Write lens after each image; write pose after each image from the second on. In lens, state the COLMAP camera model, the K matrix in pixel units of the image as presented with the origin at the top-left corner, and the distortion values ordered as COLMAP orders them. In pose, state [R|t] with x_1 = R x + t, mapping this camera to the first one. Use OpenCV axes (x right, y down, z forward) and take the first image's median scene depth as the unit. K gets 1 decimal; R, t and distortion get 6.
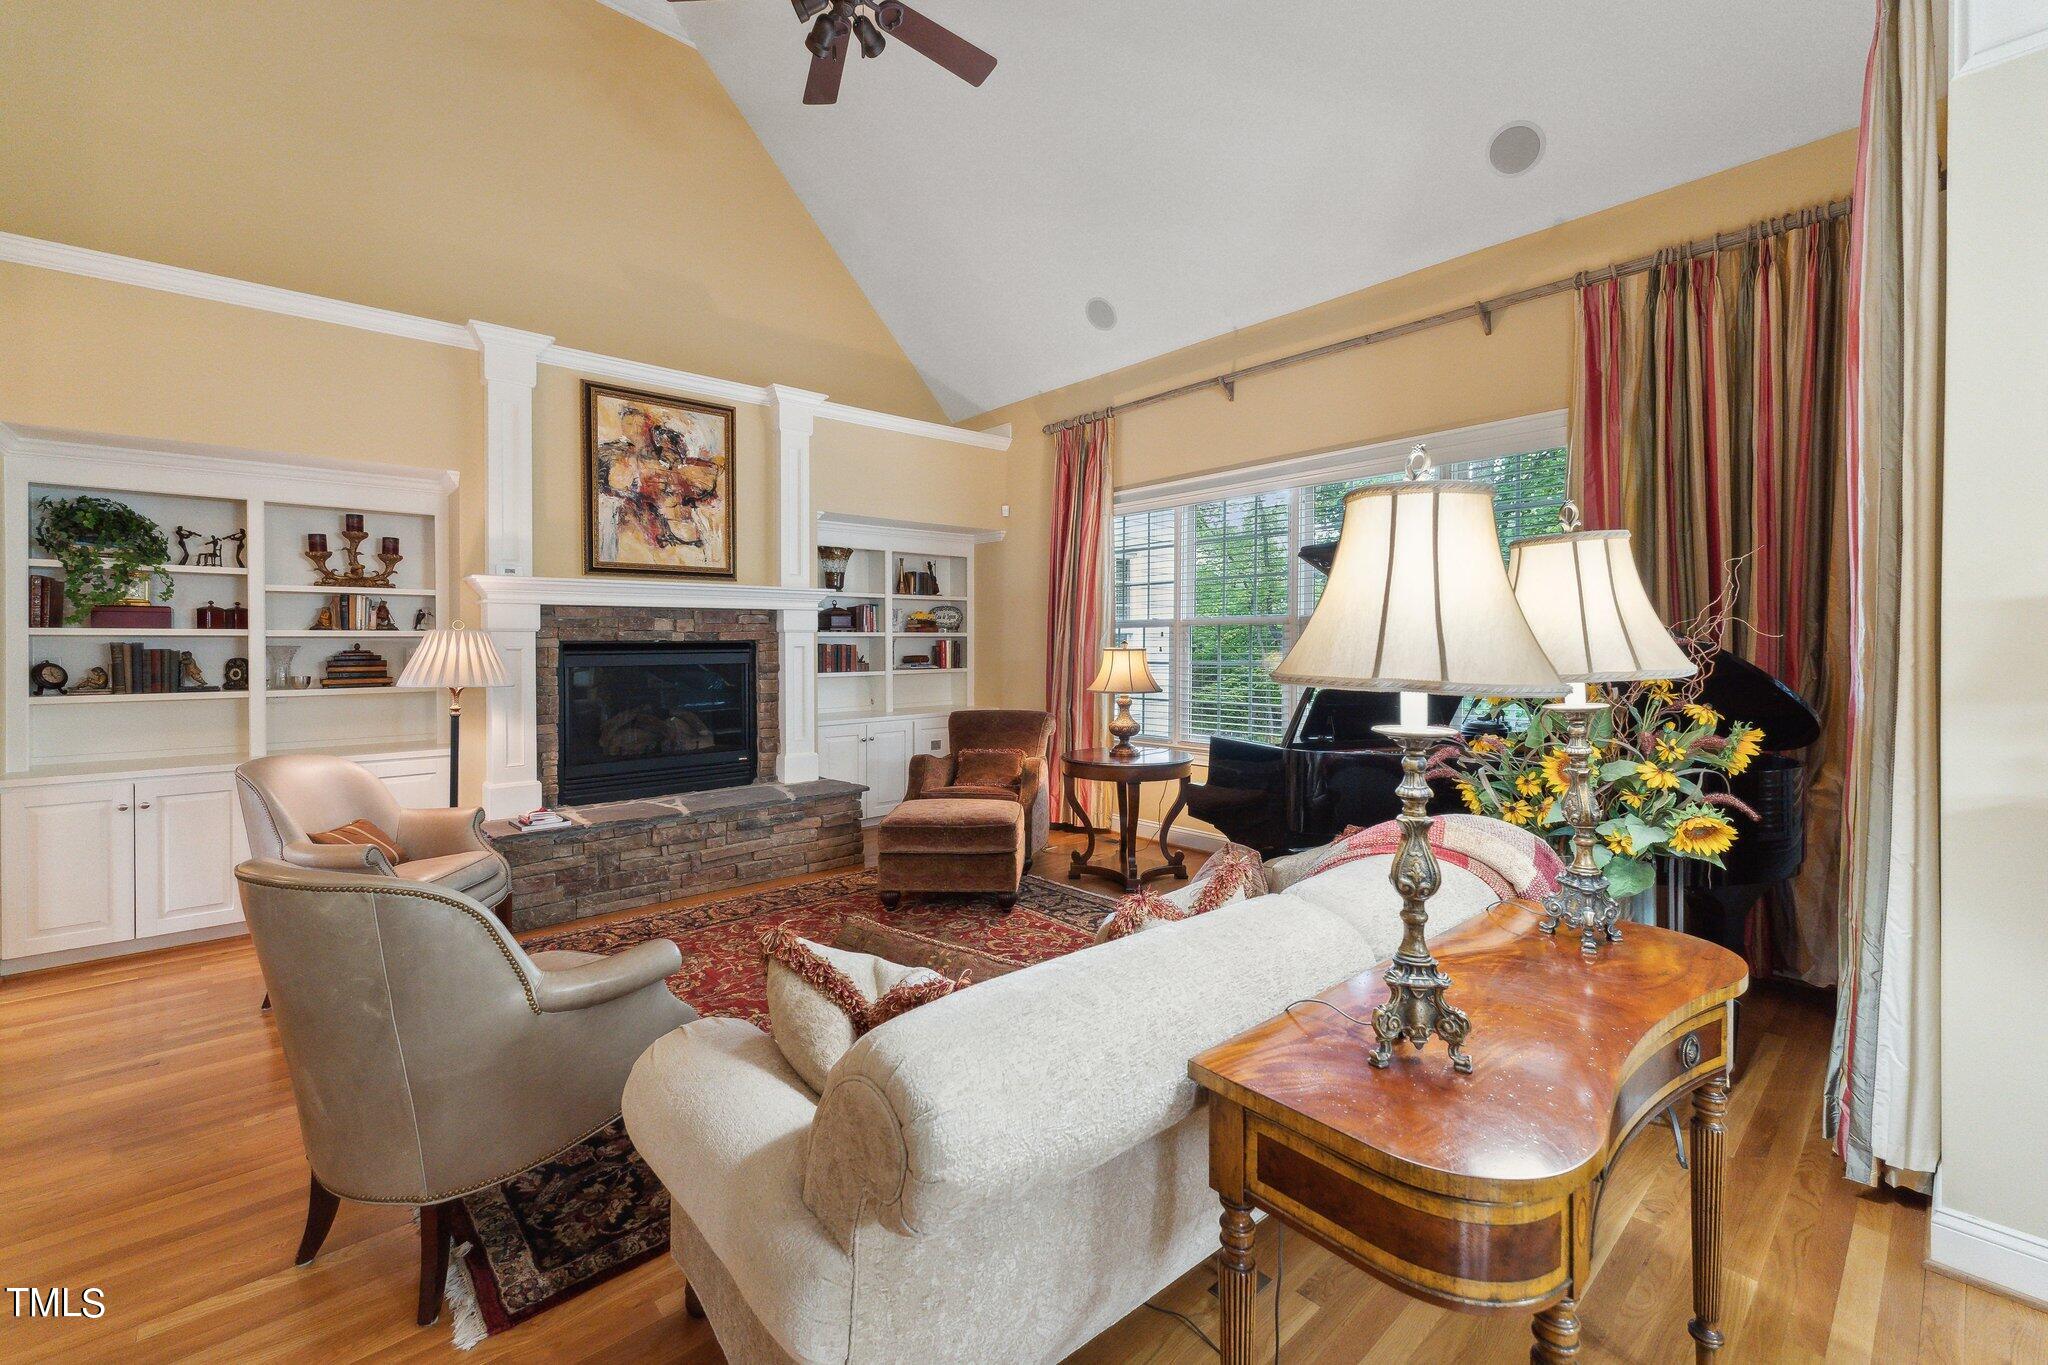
lens RADIAL K [[837.6, 0, 1001.9], [0, 837.6, 649.0], [0, 0, 1]] dist [0.001350, 0.000203]
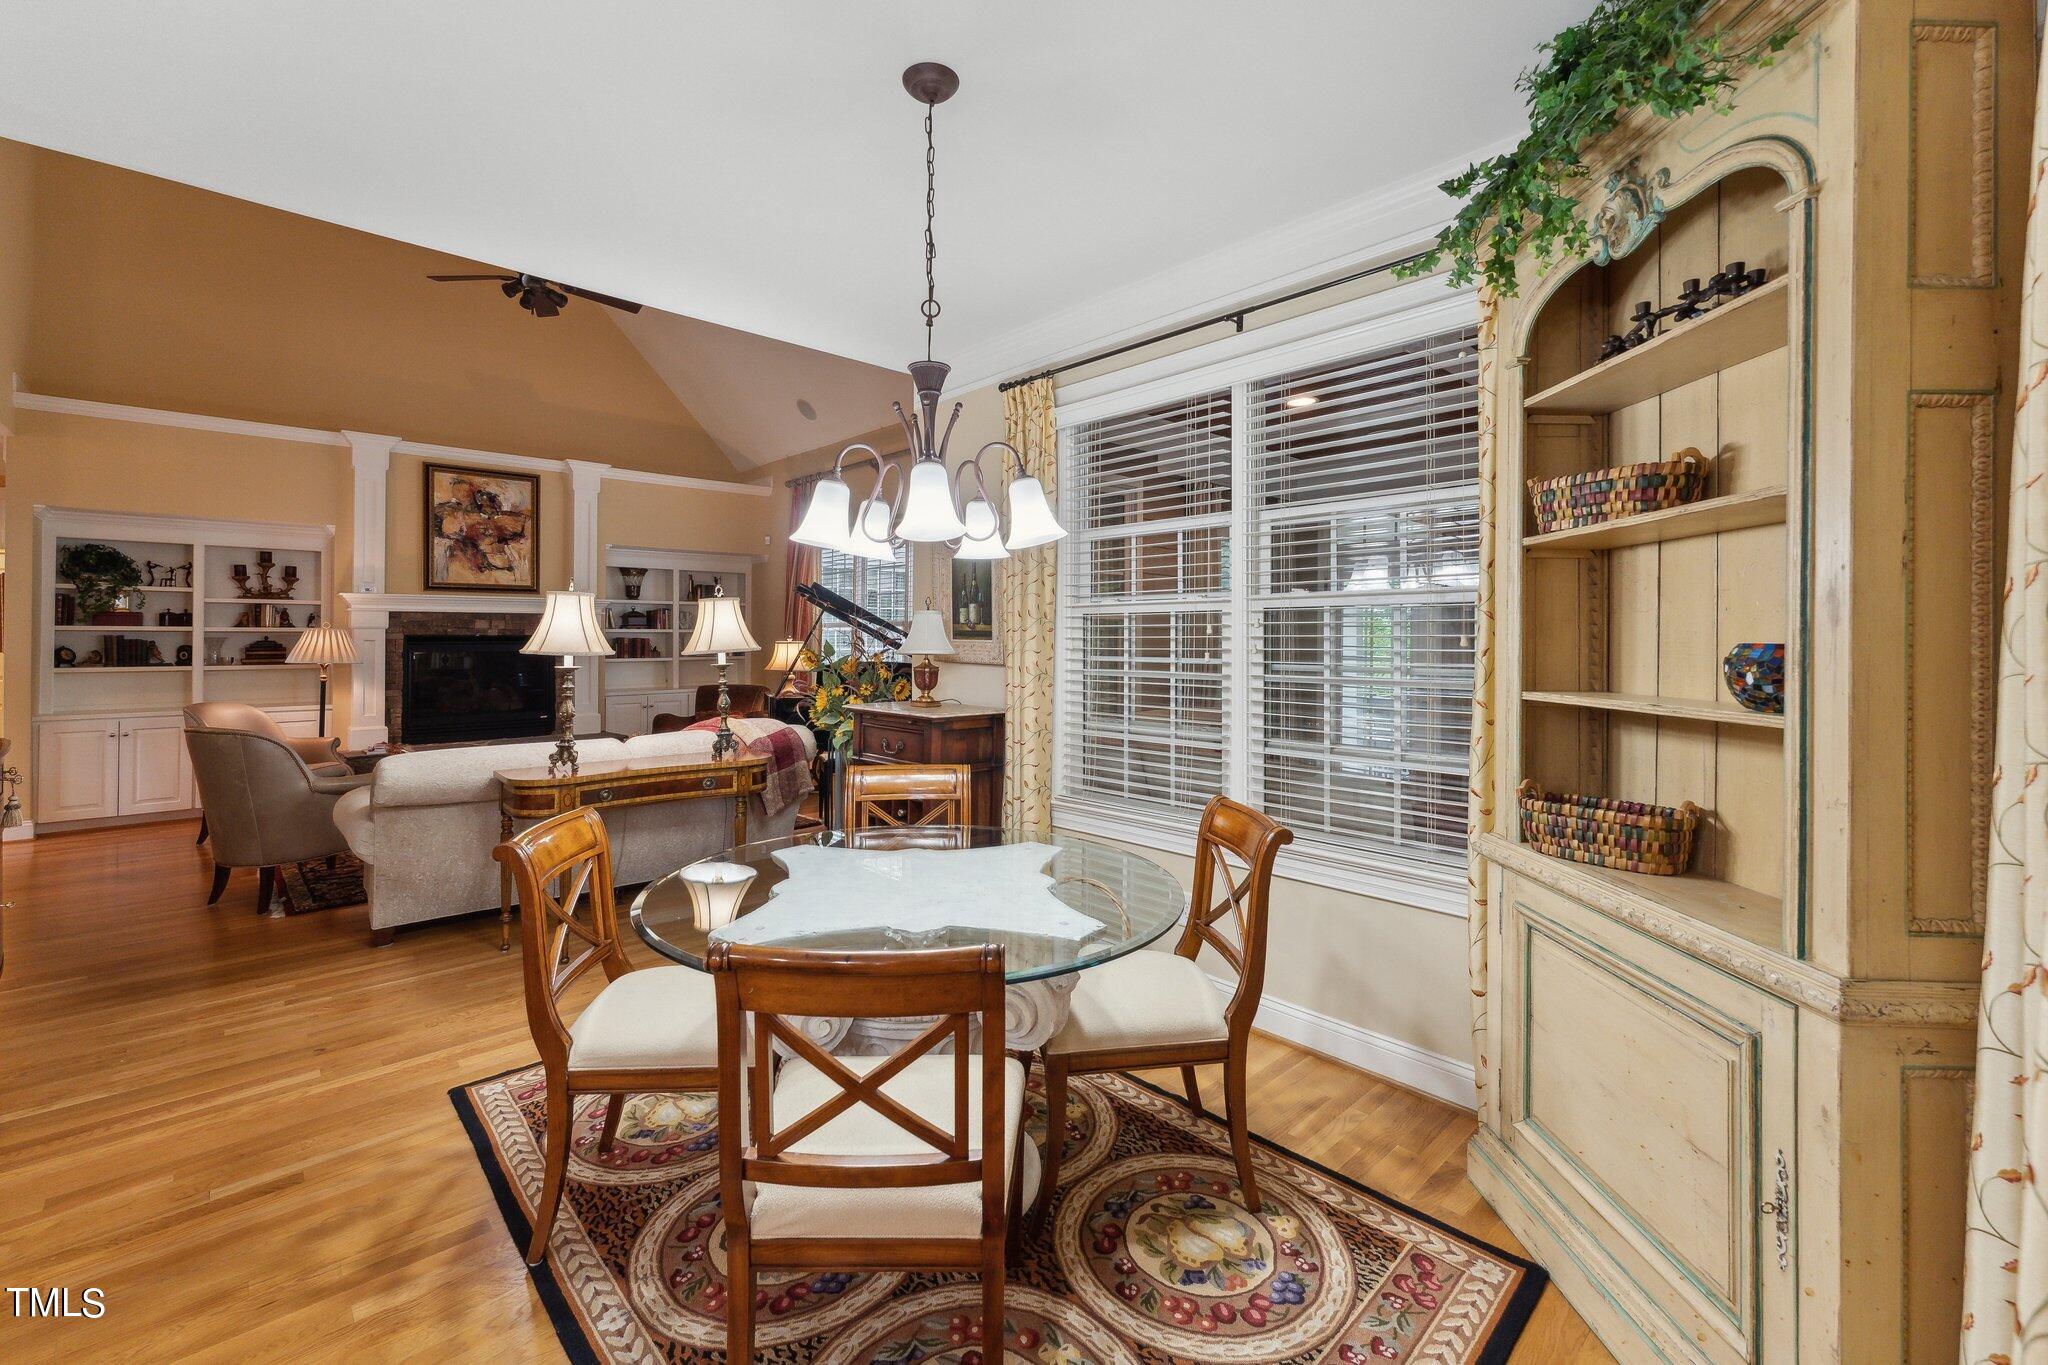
lens RADIAL K [[837.6, 0, 996.3], [0, 837.6, 632.0], [0, 0, 1]] dist [0.001350, 0.000203]
pose [[0.999518, 0.005312, 0.030593, 0.508541], [-0.004902, 0.999898, -0.013449, 0.000142], [-0.030662, 0.013292, 0.999441, -0.561521]]
